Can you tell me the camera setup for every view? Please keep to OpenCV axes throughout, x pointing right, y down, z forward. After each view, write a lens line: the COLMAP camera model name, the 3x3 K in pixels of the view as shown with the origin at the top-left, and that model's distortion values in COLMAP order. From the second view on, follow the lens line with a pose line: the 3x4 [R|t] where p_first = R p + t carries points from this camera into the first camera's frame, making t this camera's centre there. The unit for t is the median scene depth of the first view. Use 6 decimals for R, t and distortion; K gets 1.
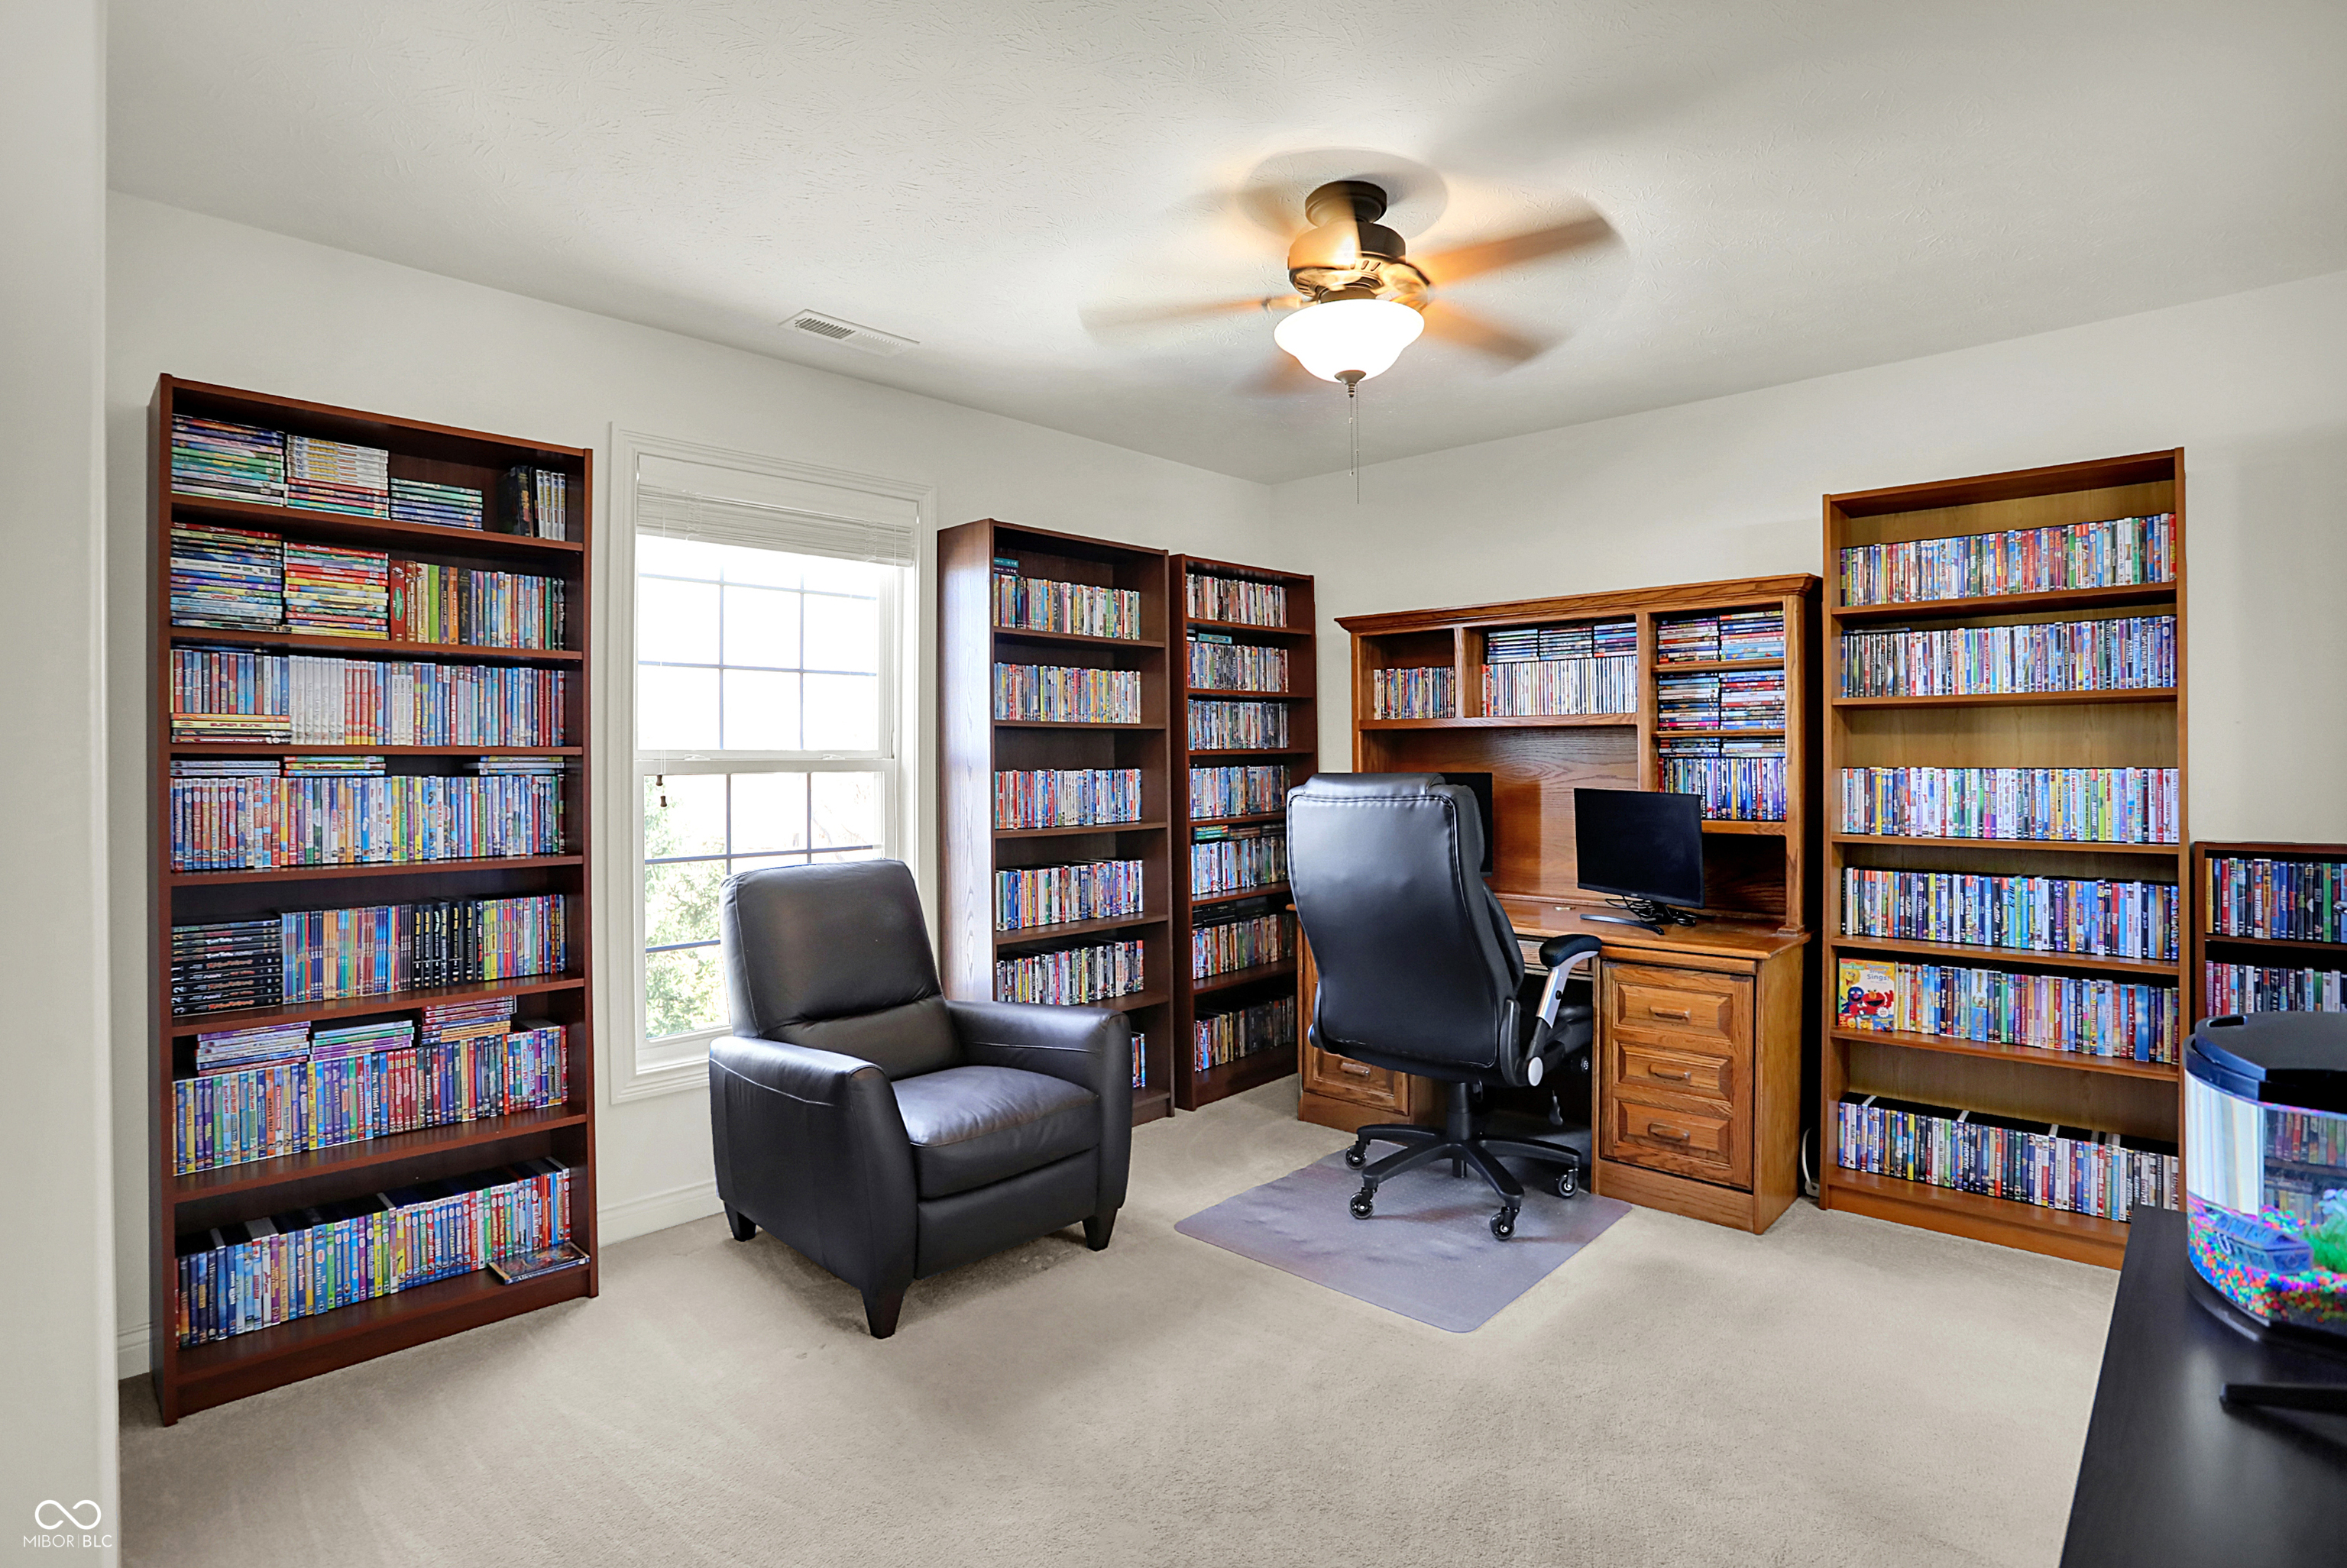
lens RADIAL K [[1173.0, 0, 1173.5], [0, 1173.0, 784.0], [0, 0, 1]] dist [-0.001205, -0.000015]
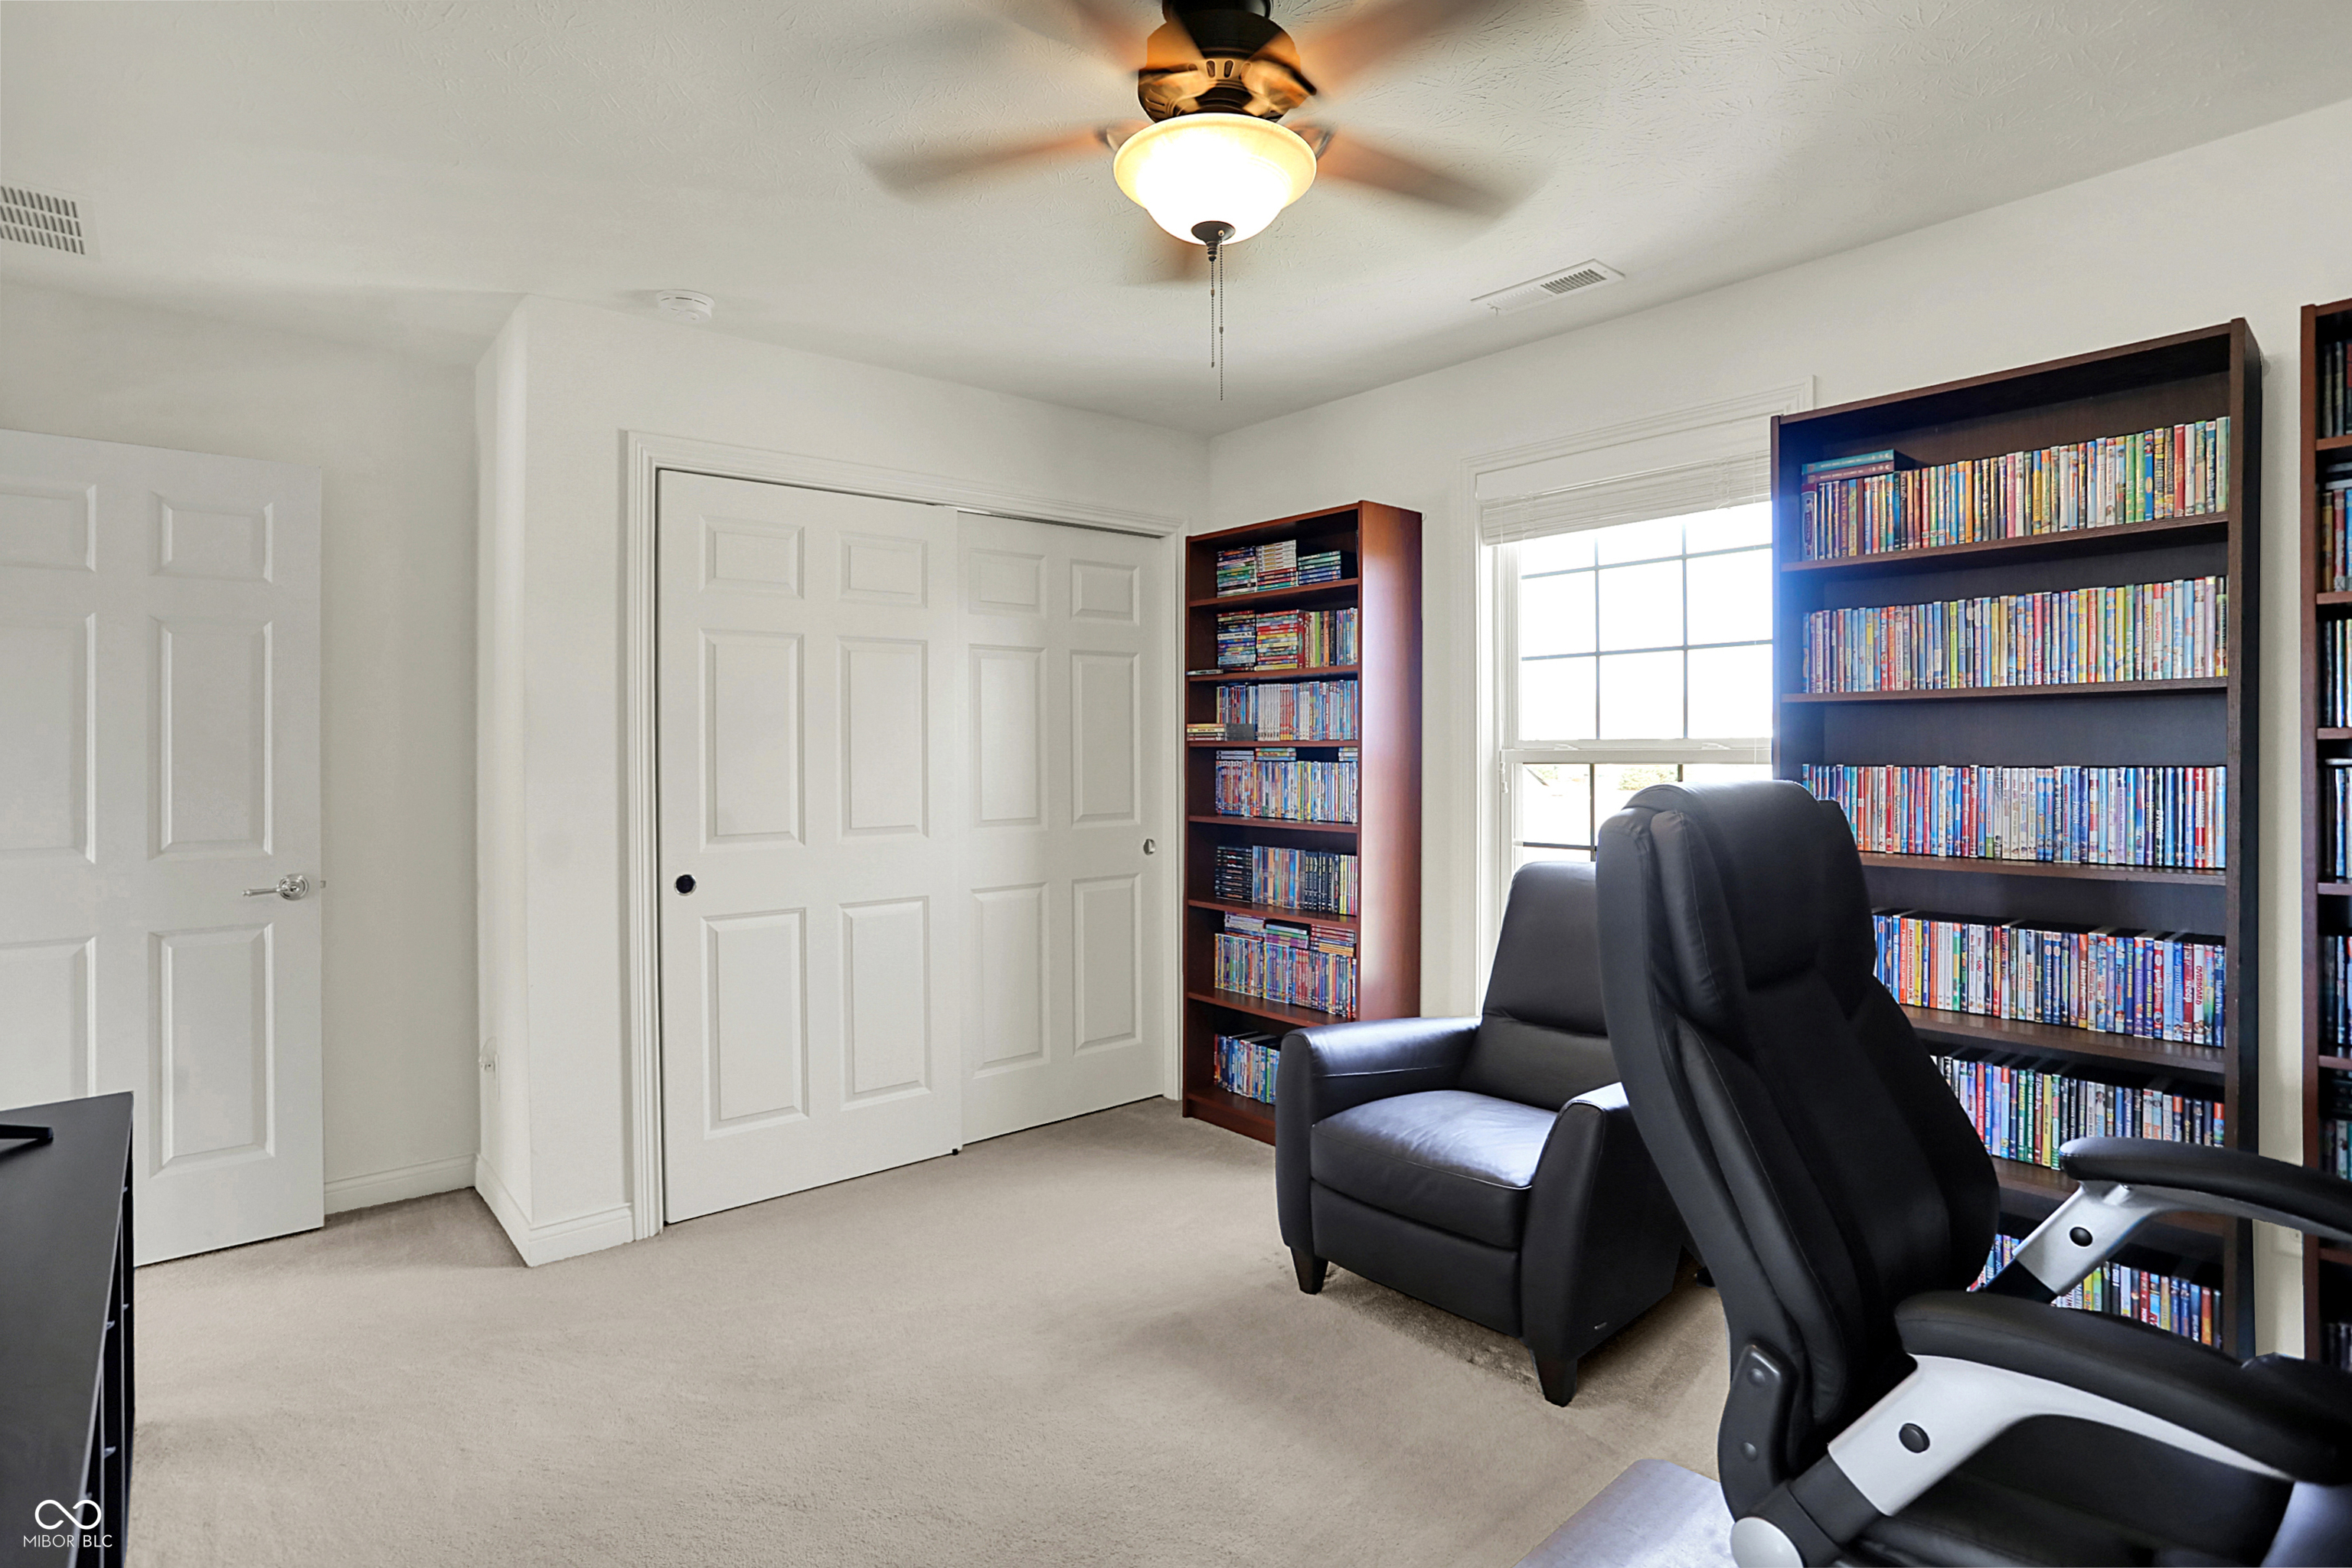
lens RADIAL K [[1226.6, 0, 1176.2], [0, 1226.6, 797.2], [0, 0, 1]] dist [-0.001019, 0.000065]
pose [[-0.073530, 0.036085, -0.996640, 0.855117], [-0.021607, 0.999053, 0.037767, -0.016009], [0.997059, 0.024311, -0.072681, 0.938131]]
